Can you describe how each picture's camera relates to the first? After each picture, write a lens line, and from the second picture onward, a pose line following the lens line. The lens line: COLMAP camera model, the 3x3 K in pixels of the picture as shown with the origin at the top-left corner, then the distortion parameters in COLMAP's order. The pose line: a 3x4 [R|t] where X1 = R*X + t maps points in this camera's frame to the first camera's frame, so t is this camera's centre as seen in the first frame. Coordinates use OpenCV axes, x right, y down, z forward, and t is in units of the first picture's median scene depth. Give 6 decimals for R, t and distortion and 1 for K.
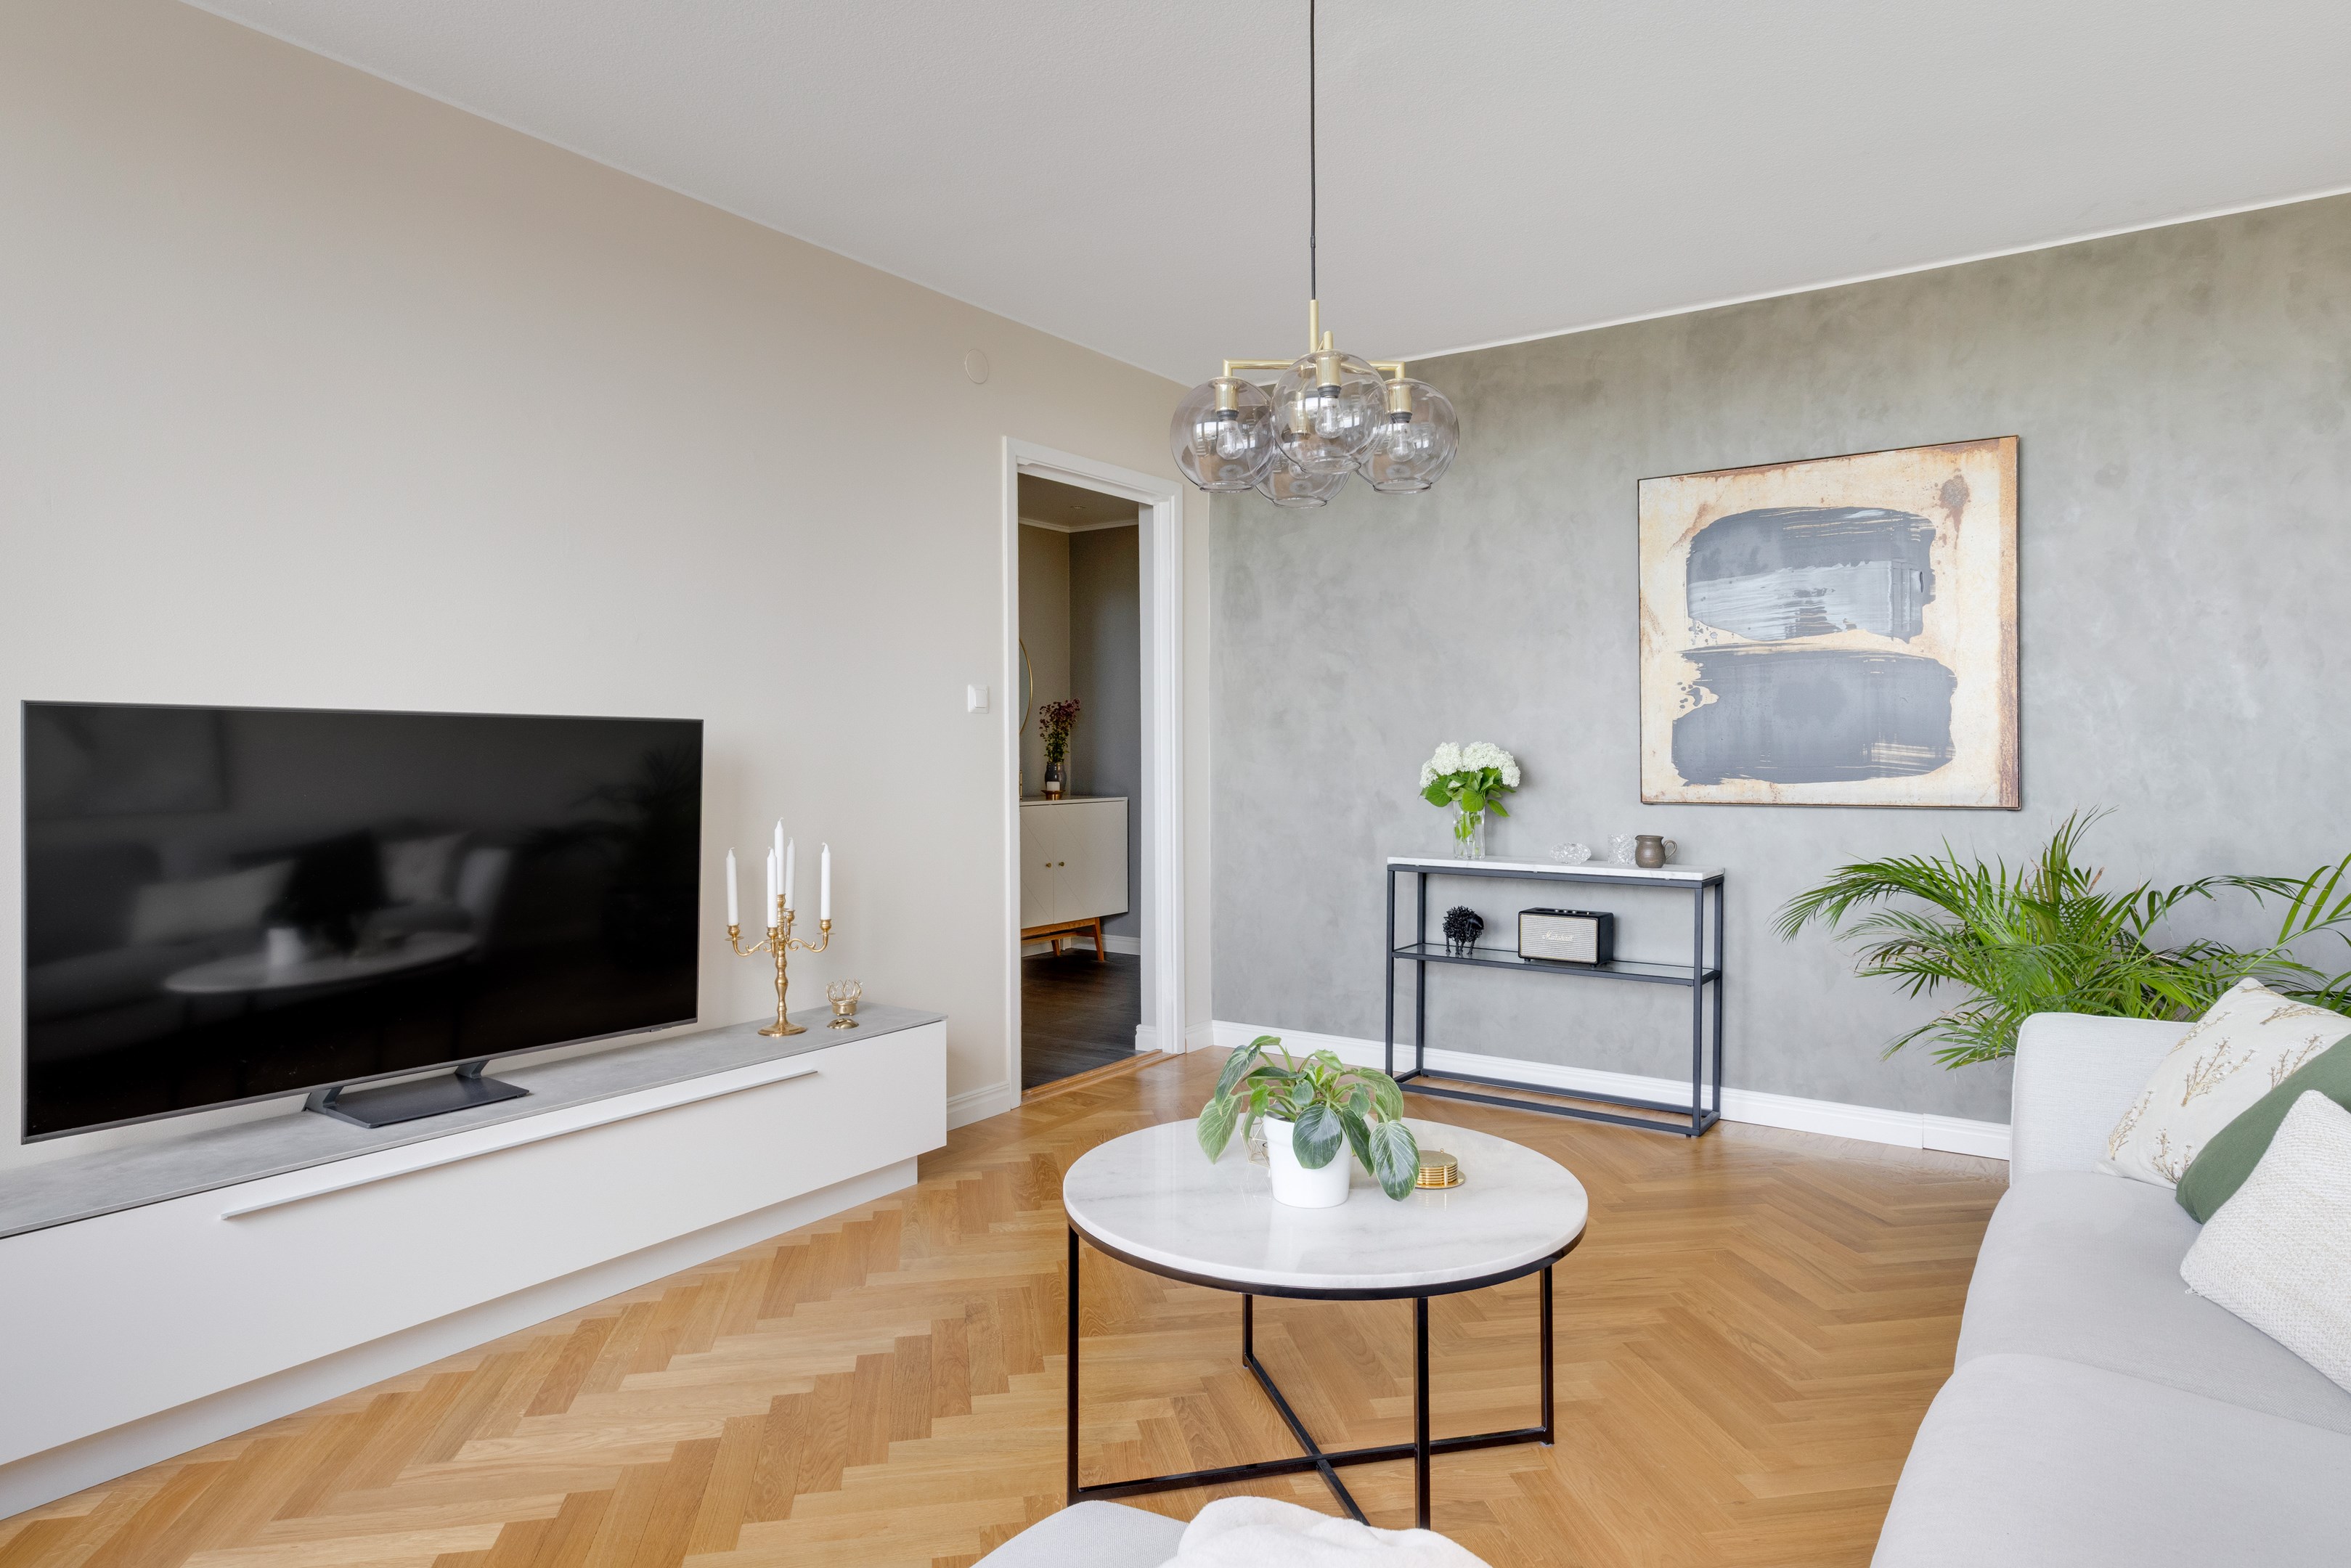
lens RADIAL K [[1380.0, 0, 1175.5], [0, 1380.0, 784.0], [0, 0, 1]] dist [0.001733, 0.001065]
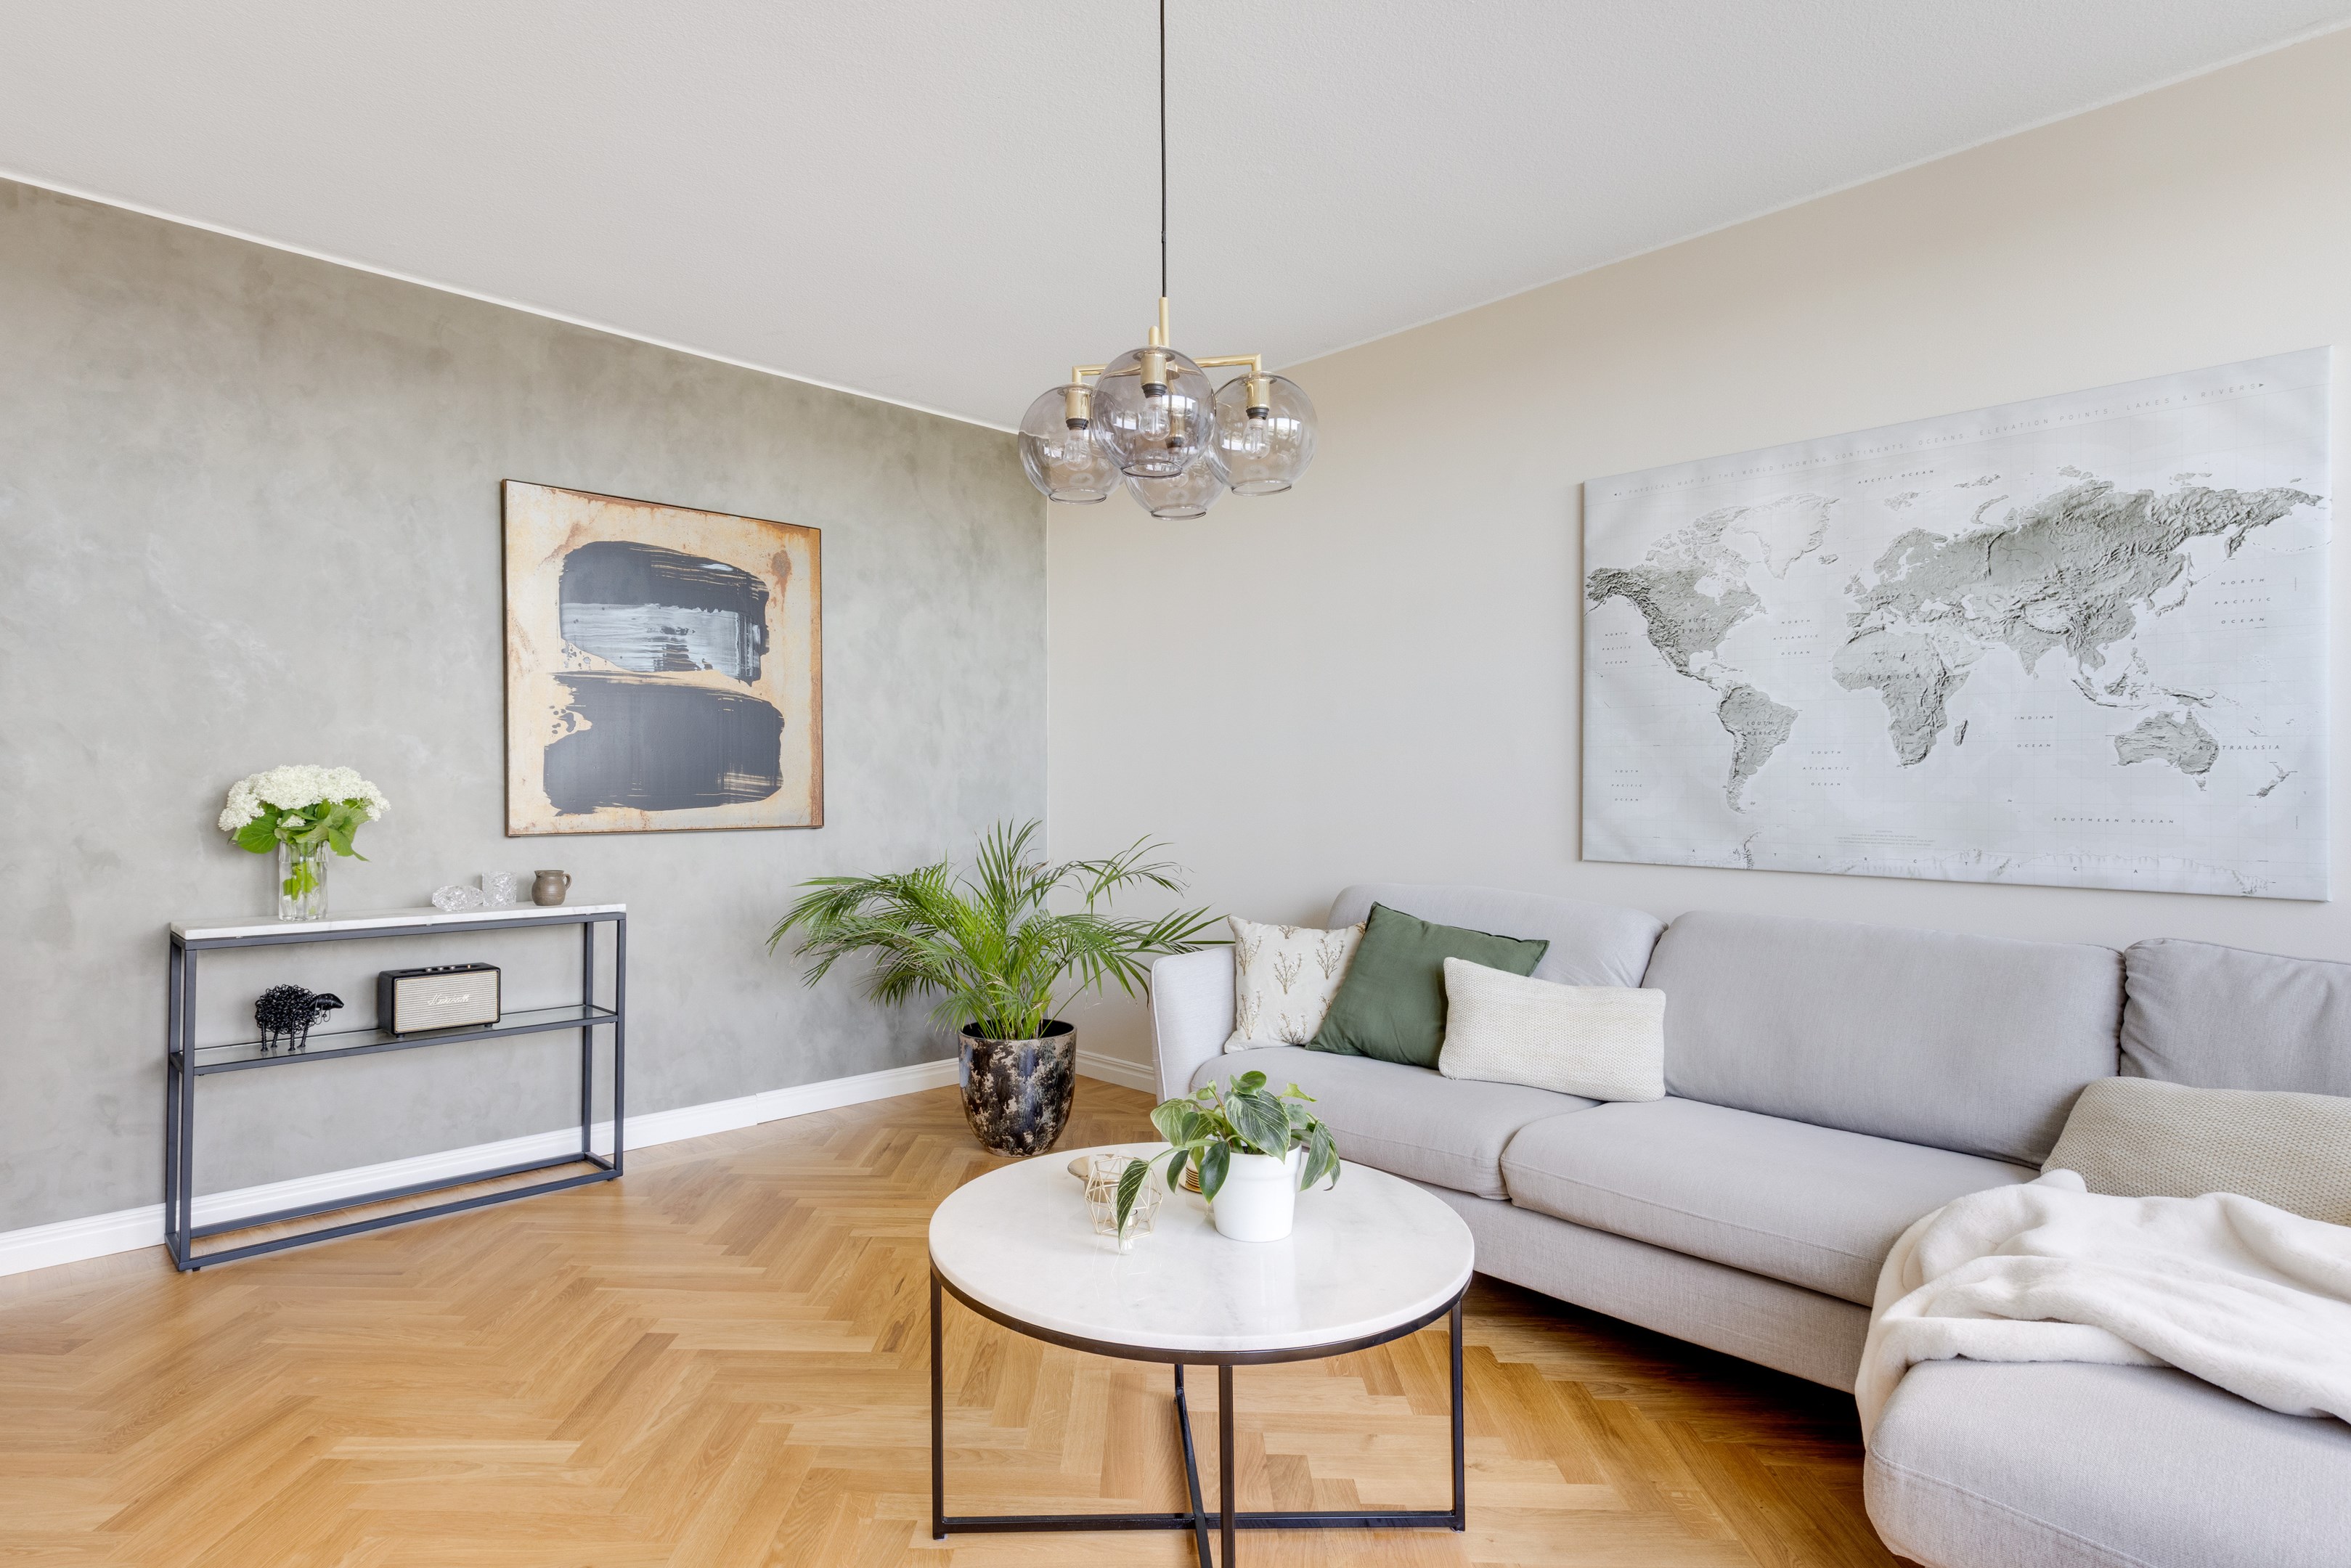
lens RADIAL K [[1194.2, 0, 1175.5], [0, 1194.2, 784.0], [0, 0, 1]] dist [0.014200, 0.000469]
pose [[0.214334, 0.004104, 0.976752, -0.348772], [0.024120, 0.999664, -0.009493, -0.002384], [-0.976463, 0.025594, 0.214163, 0.417624]]
